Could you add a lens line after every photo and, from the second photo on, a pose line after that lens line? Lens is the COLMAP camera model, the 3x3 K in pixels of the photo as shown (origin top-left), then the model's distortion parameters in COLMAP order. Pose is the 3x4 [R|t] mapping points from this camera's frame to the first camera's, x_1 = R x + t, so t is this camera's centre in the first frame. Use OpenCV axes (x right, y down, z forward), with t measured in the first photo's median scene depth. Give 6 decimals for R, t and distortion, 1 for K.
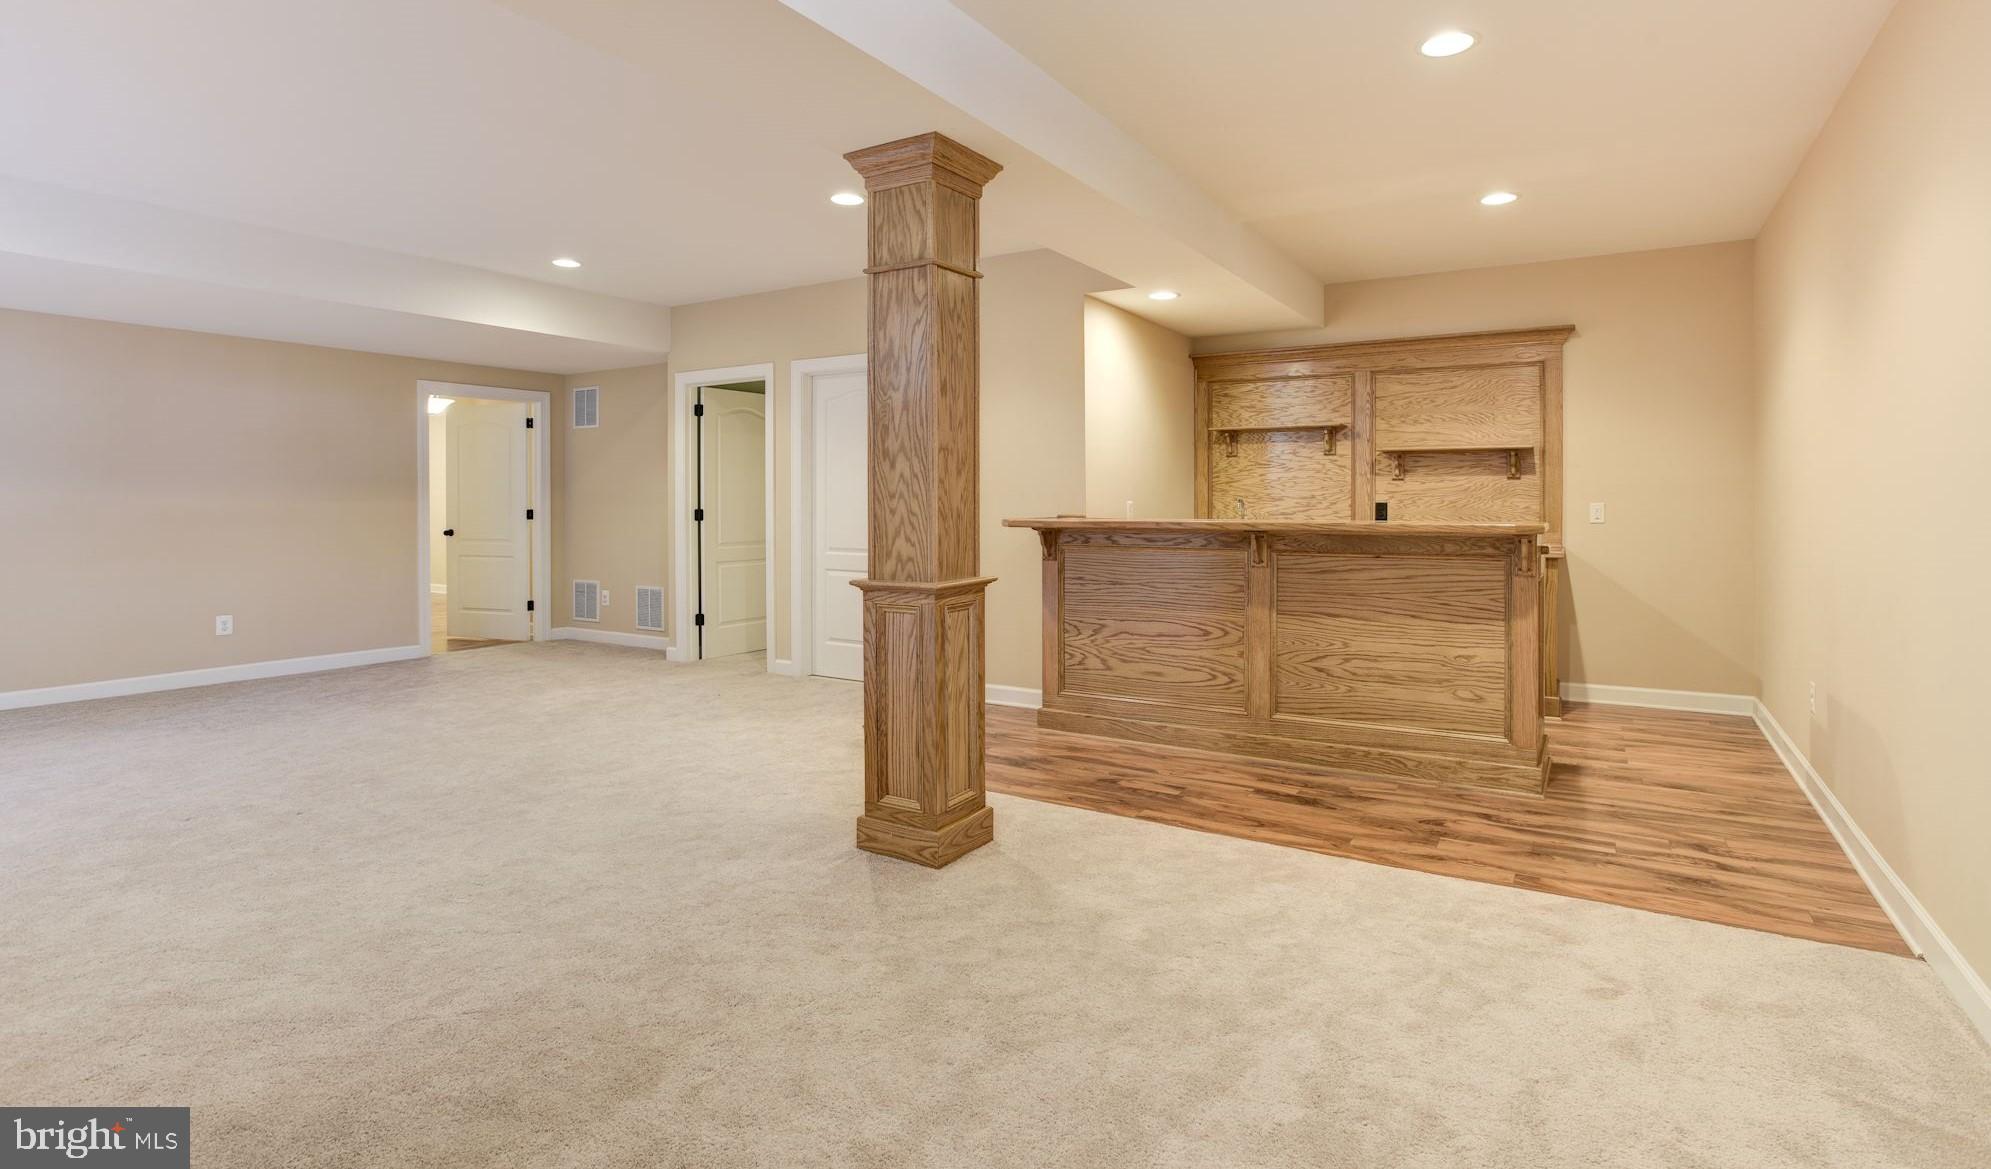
lens RADIAL K [[959.4, 0, 998.5], [0, 959.4, 494.2], [0, 0, 1]] dist [-0.002870, -0.000188]
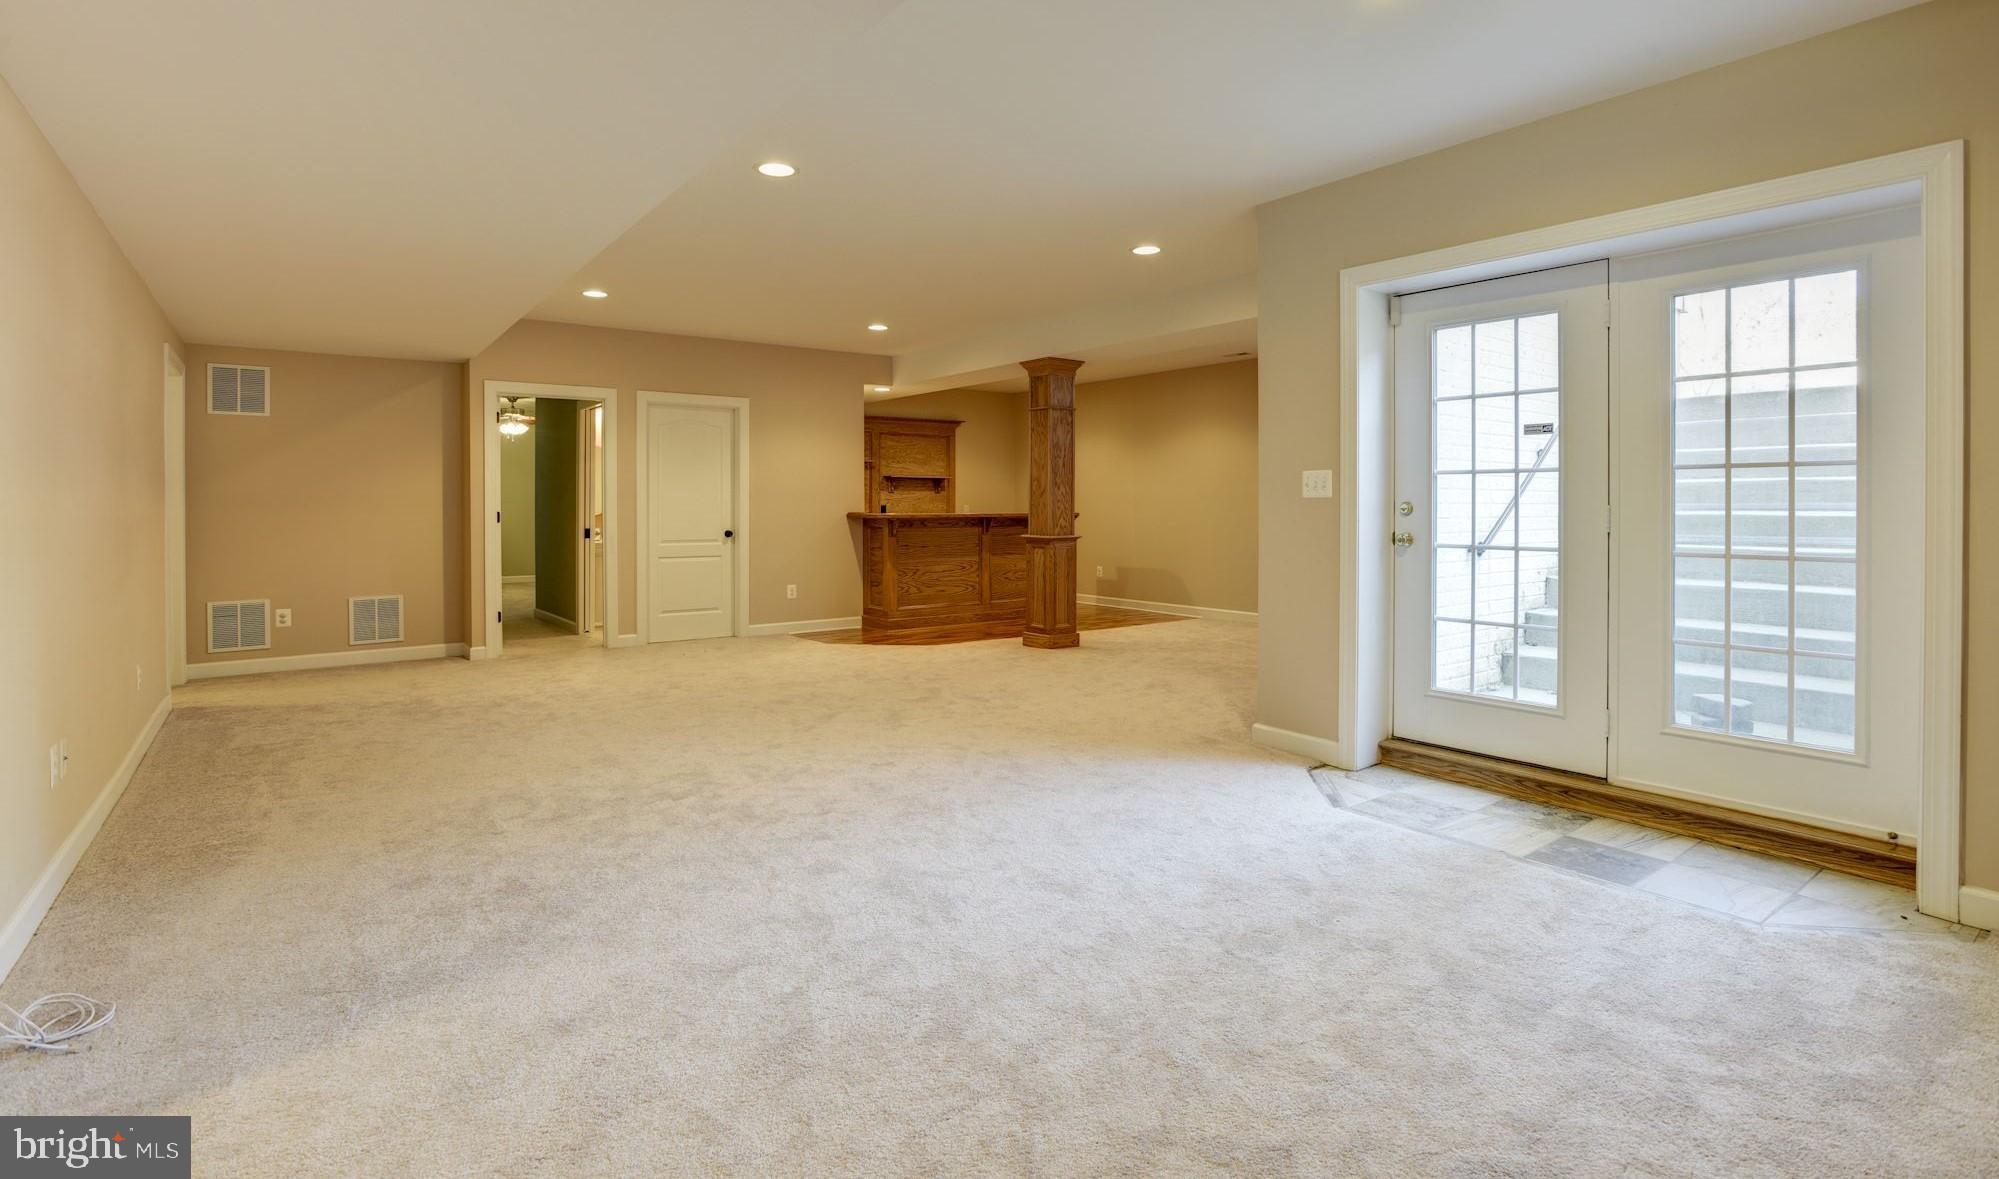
lens RADIAL K [[963.3, 0, 1002.5], [0, 963.3, 498.9], [0, 0, 1]] dist [-0.002870, -0.000188]
pose [[0.372631, 0.005840, 0.927961, -1.305920], [-0.004531, 0.999980, -0.004473, 0.004079], [-0.927969, -0.002537, 0.372649, 0.116512]]
